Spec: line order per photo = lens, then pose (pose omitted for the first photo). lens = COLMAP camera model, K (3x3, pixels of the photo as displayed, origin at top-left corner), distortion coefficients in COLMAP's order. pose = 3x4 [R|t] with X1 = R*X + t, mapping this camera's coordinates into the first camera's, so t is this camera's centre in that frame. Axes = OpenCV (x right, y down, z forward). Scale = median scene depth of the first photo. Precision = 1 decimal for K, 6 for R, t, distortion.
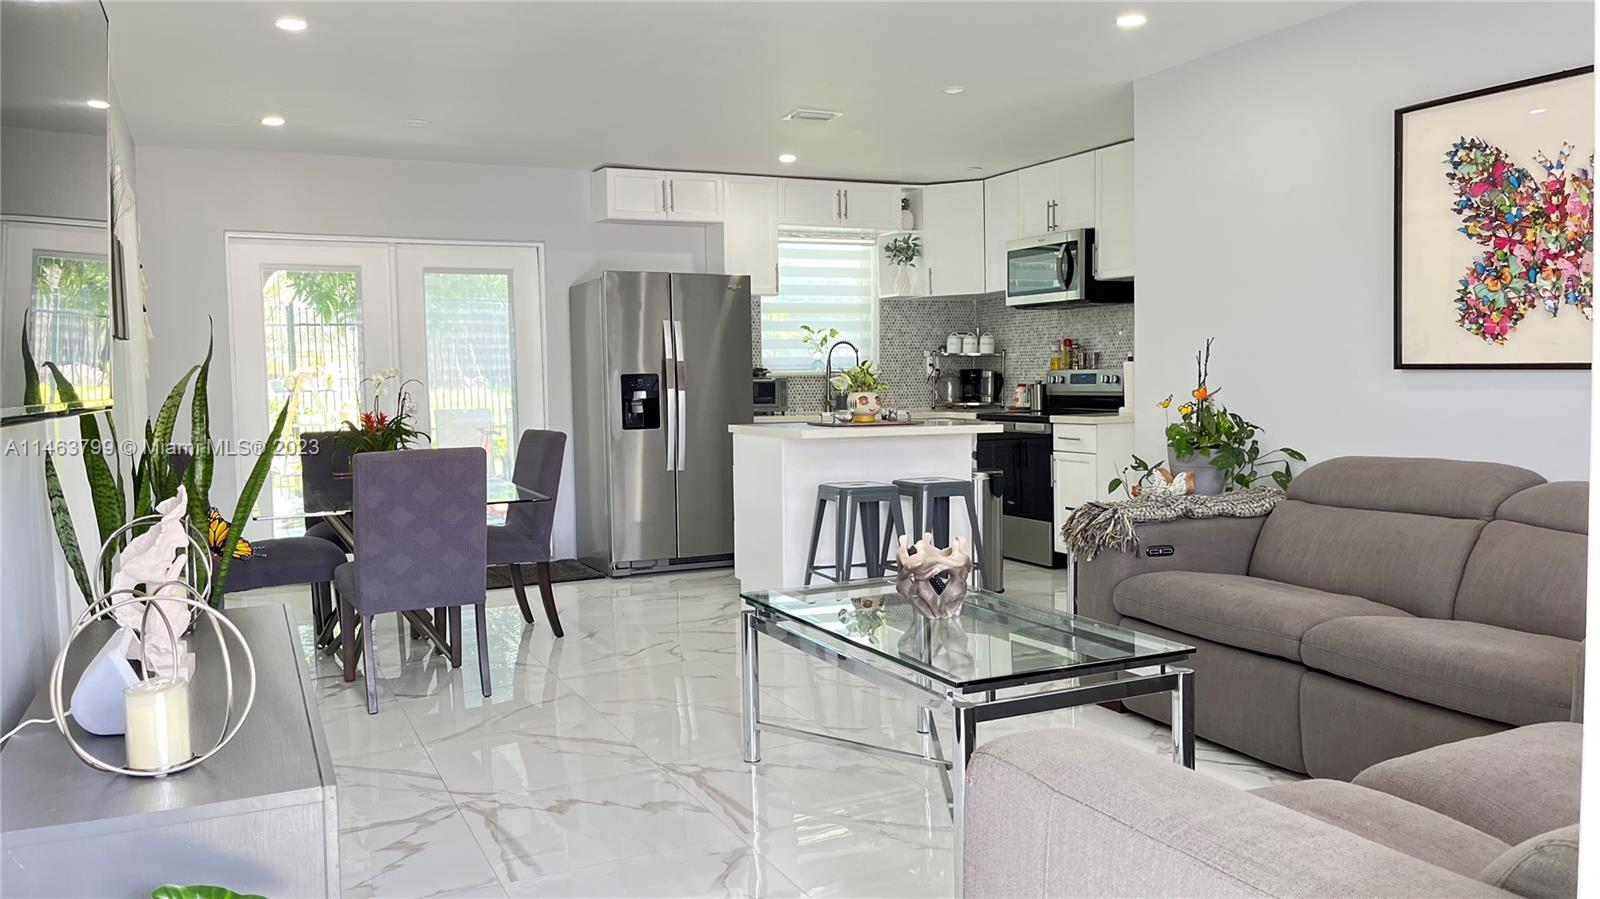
lens RADIAL K [[1193.4, 0, 797.7], [0, 1193.4, 447.2], [0, 0, 1]] dist [0.002433, 0.001131]
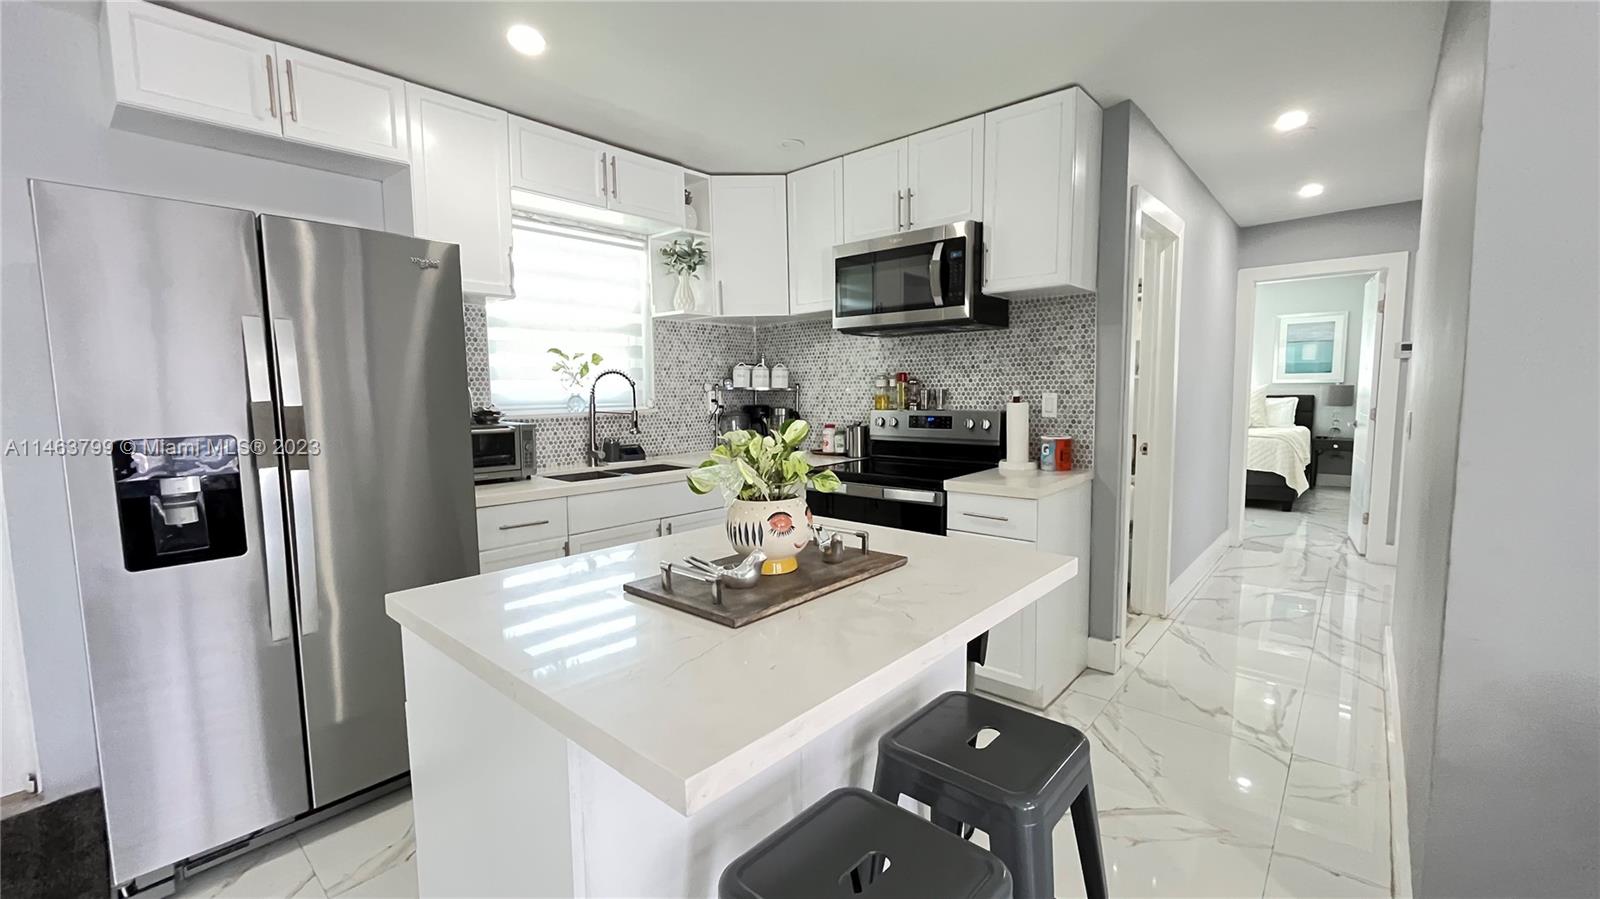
lens RADIAL K [[639.2, 0, 807.2], [0, 639.2, 451.7], [0, 0, 1]] dist [-0.009166, -0.000511]
pose [[0.913634, -0.033045, 0.405193, -0.013326], [0.019896, 0.999131, 0.036620, -0.050020], [-0.406051, -0.025396, 0.913498, 0.580843]]
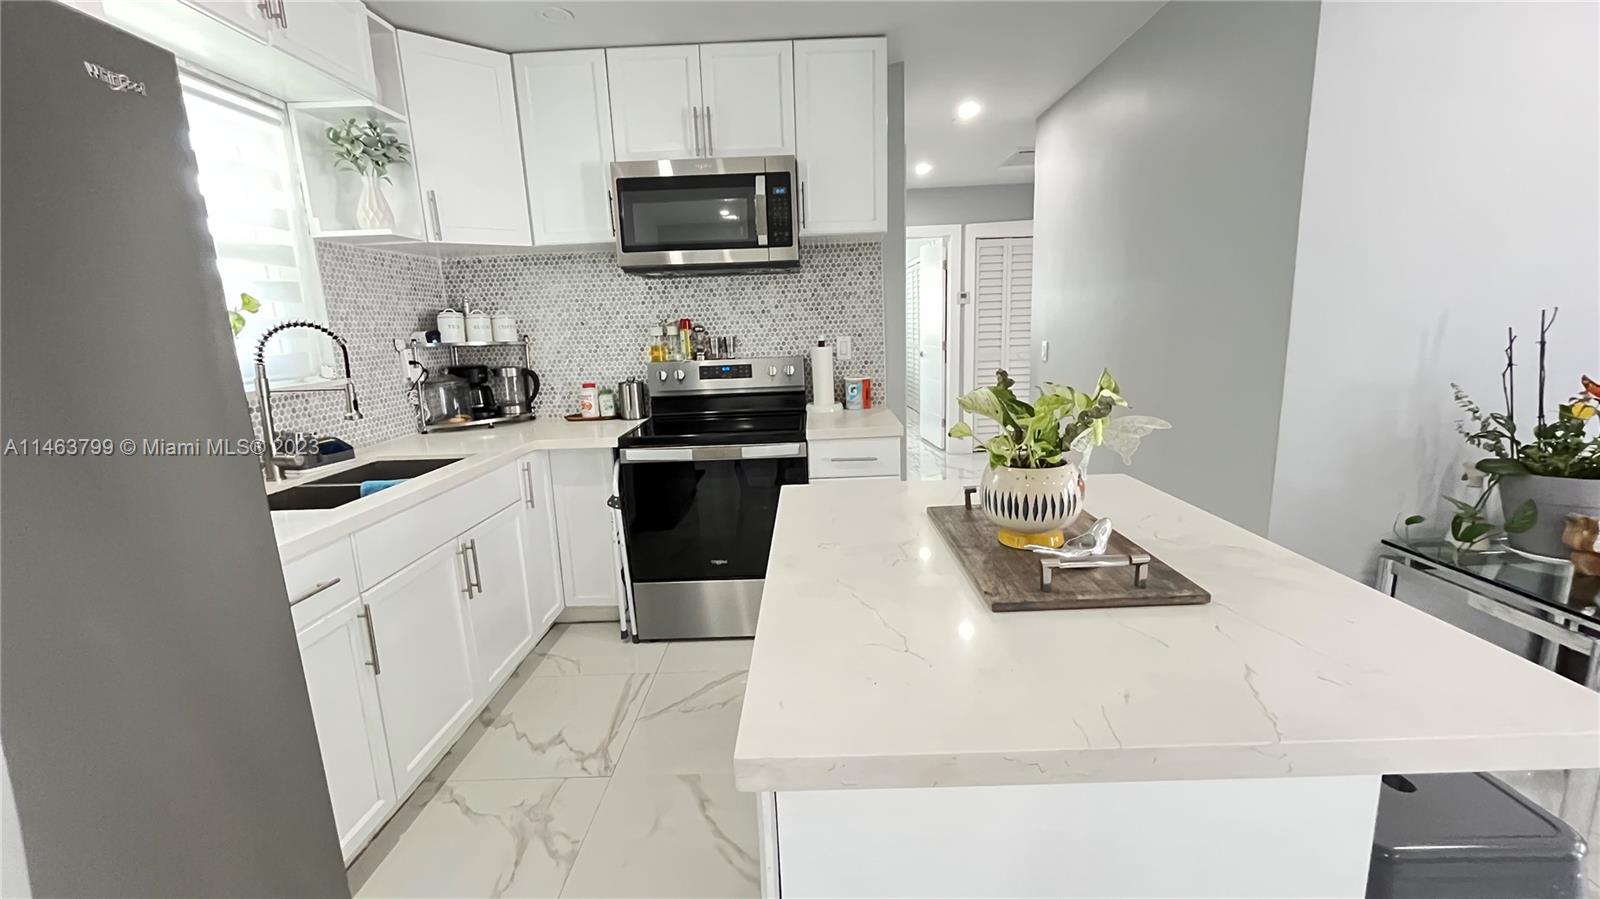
lens RADIAL K [[639.2, 0, 796.1], [0, 639.2, 451.2], [0, 0, 1]] dist [-0.009166, -0.000511]
pose [[0.431855, -0.173973, 0.885005, -0.101585], [0.083254, 0.984721, 0.152949, -0.060454], [-0.898092, 0.007628, 0.439741, 0.713225]]
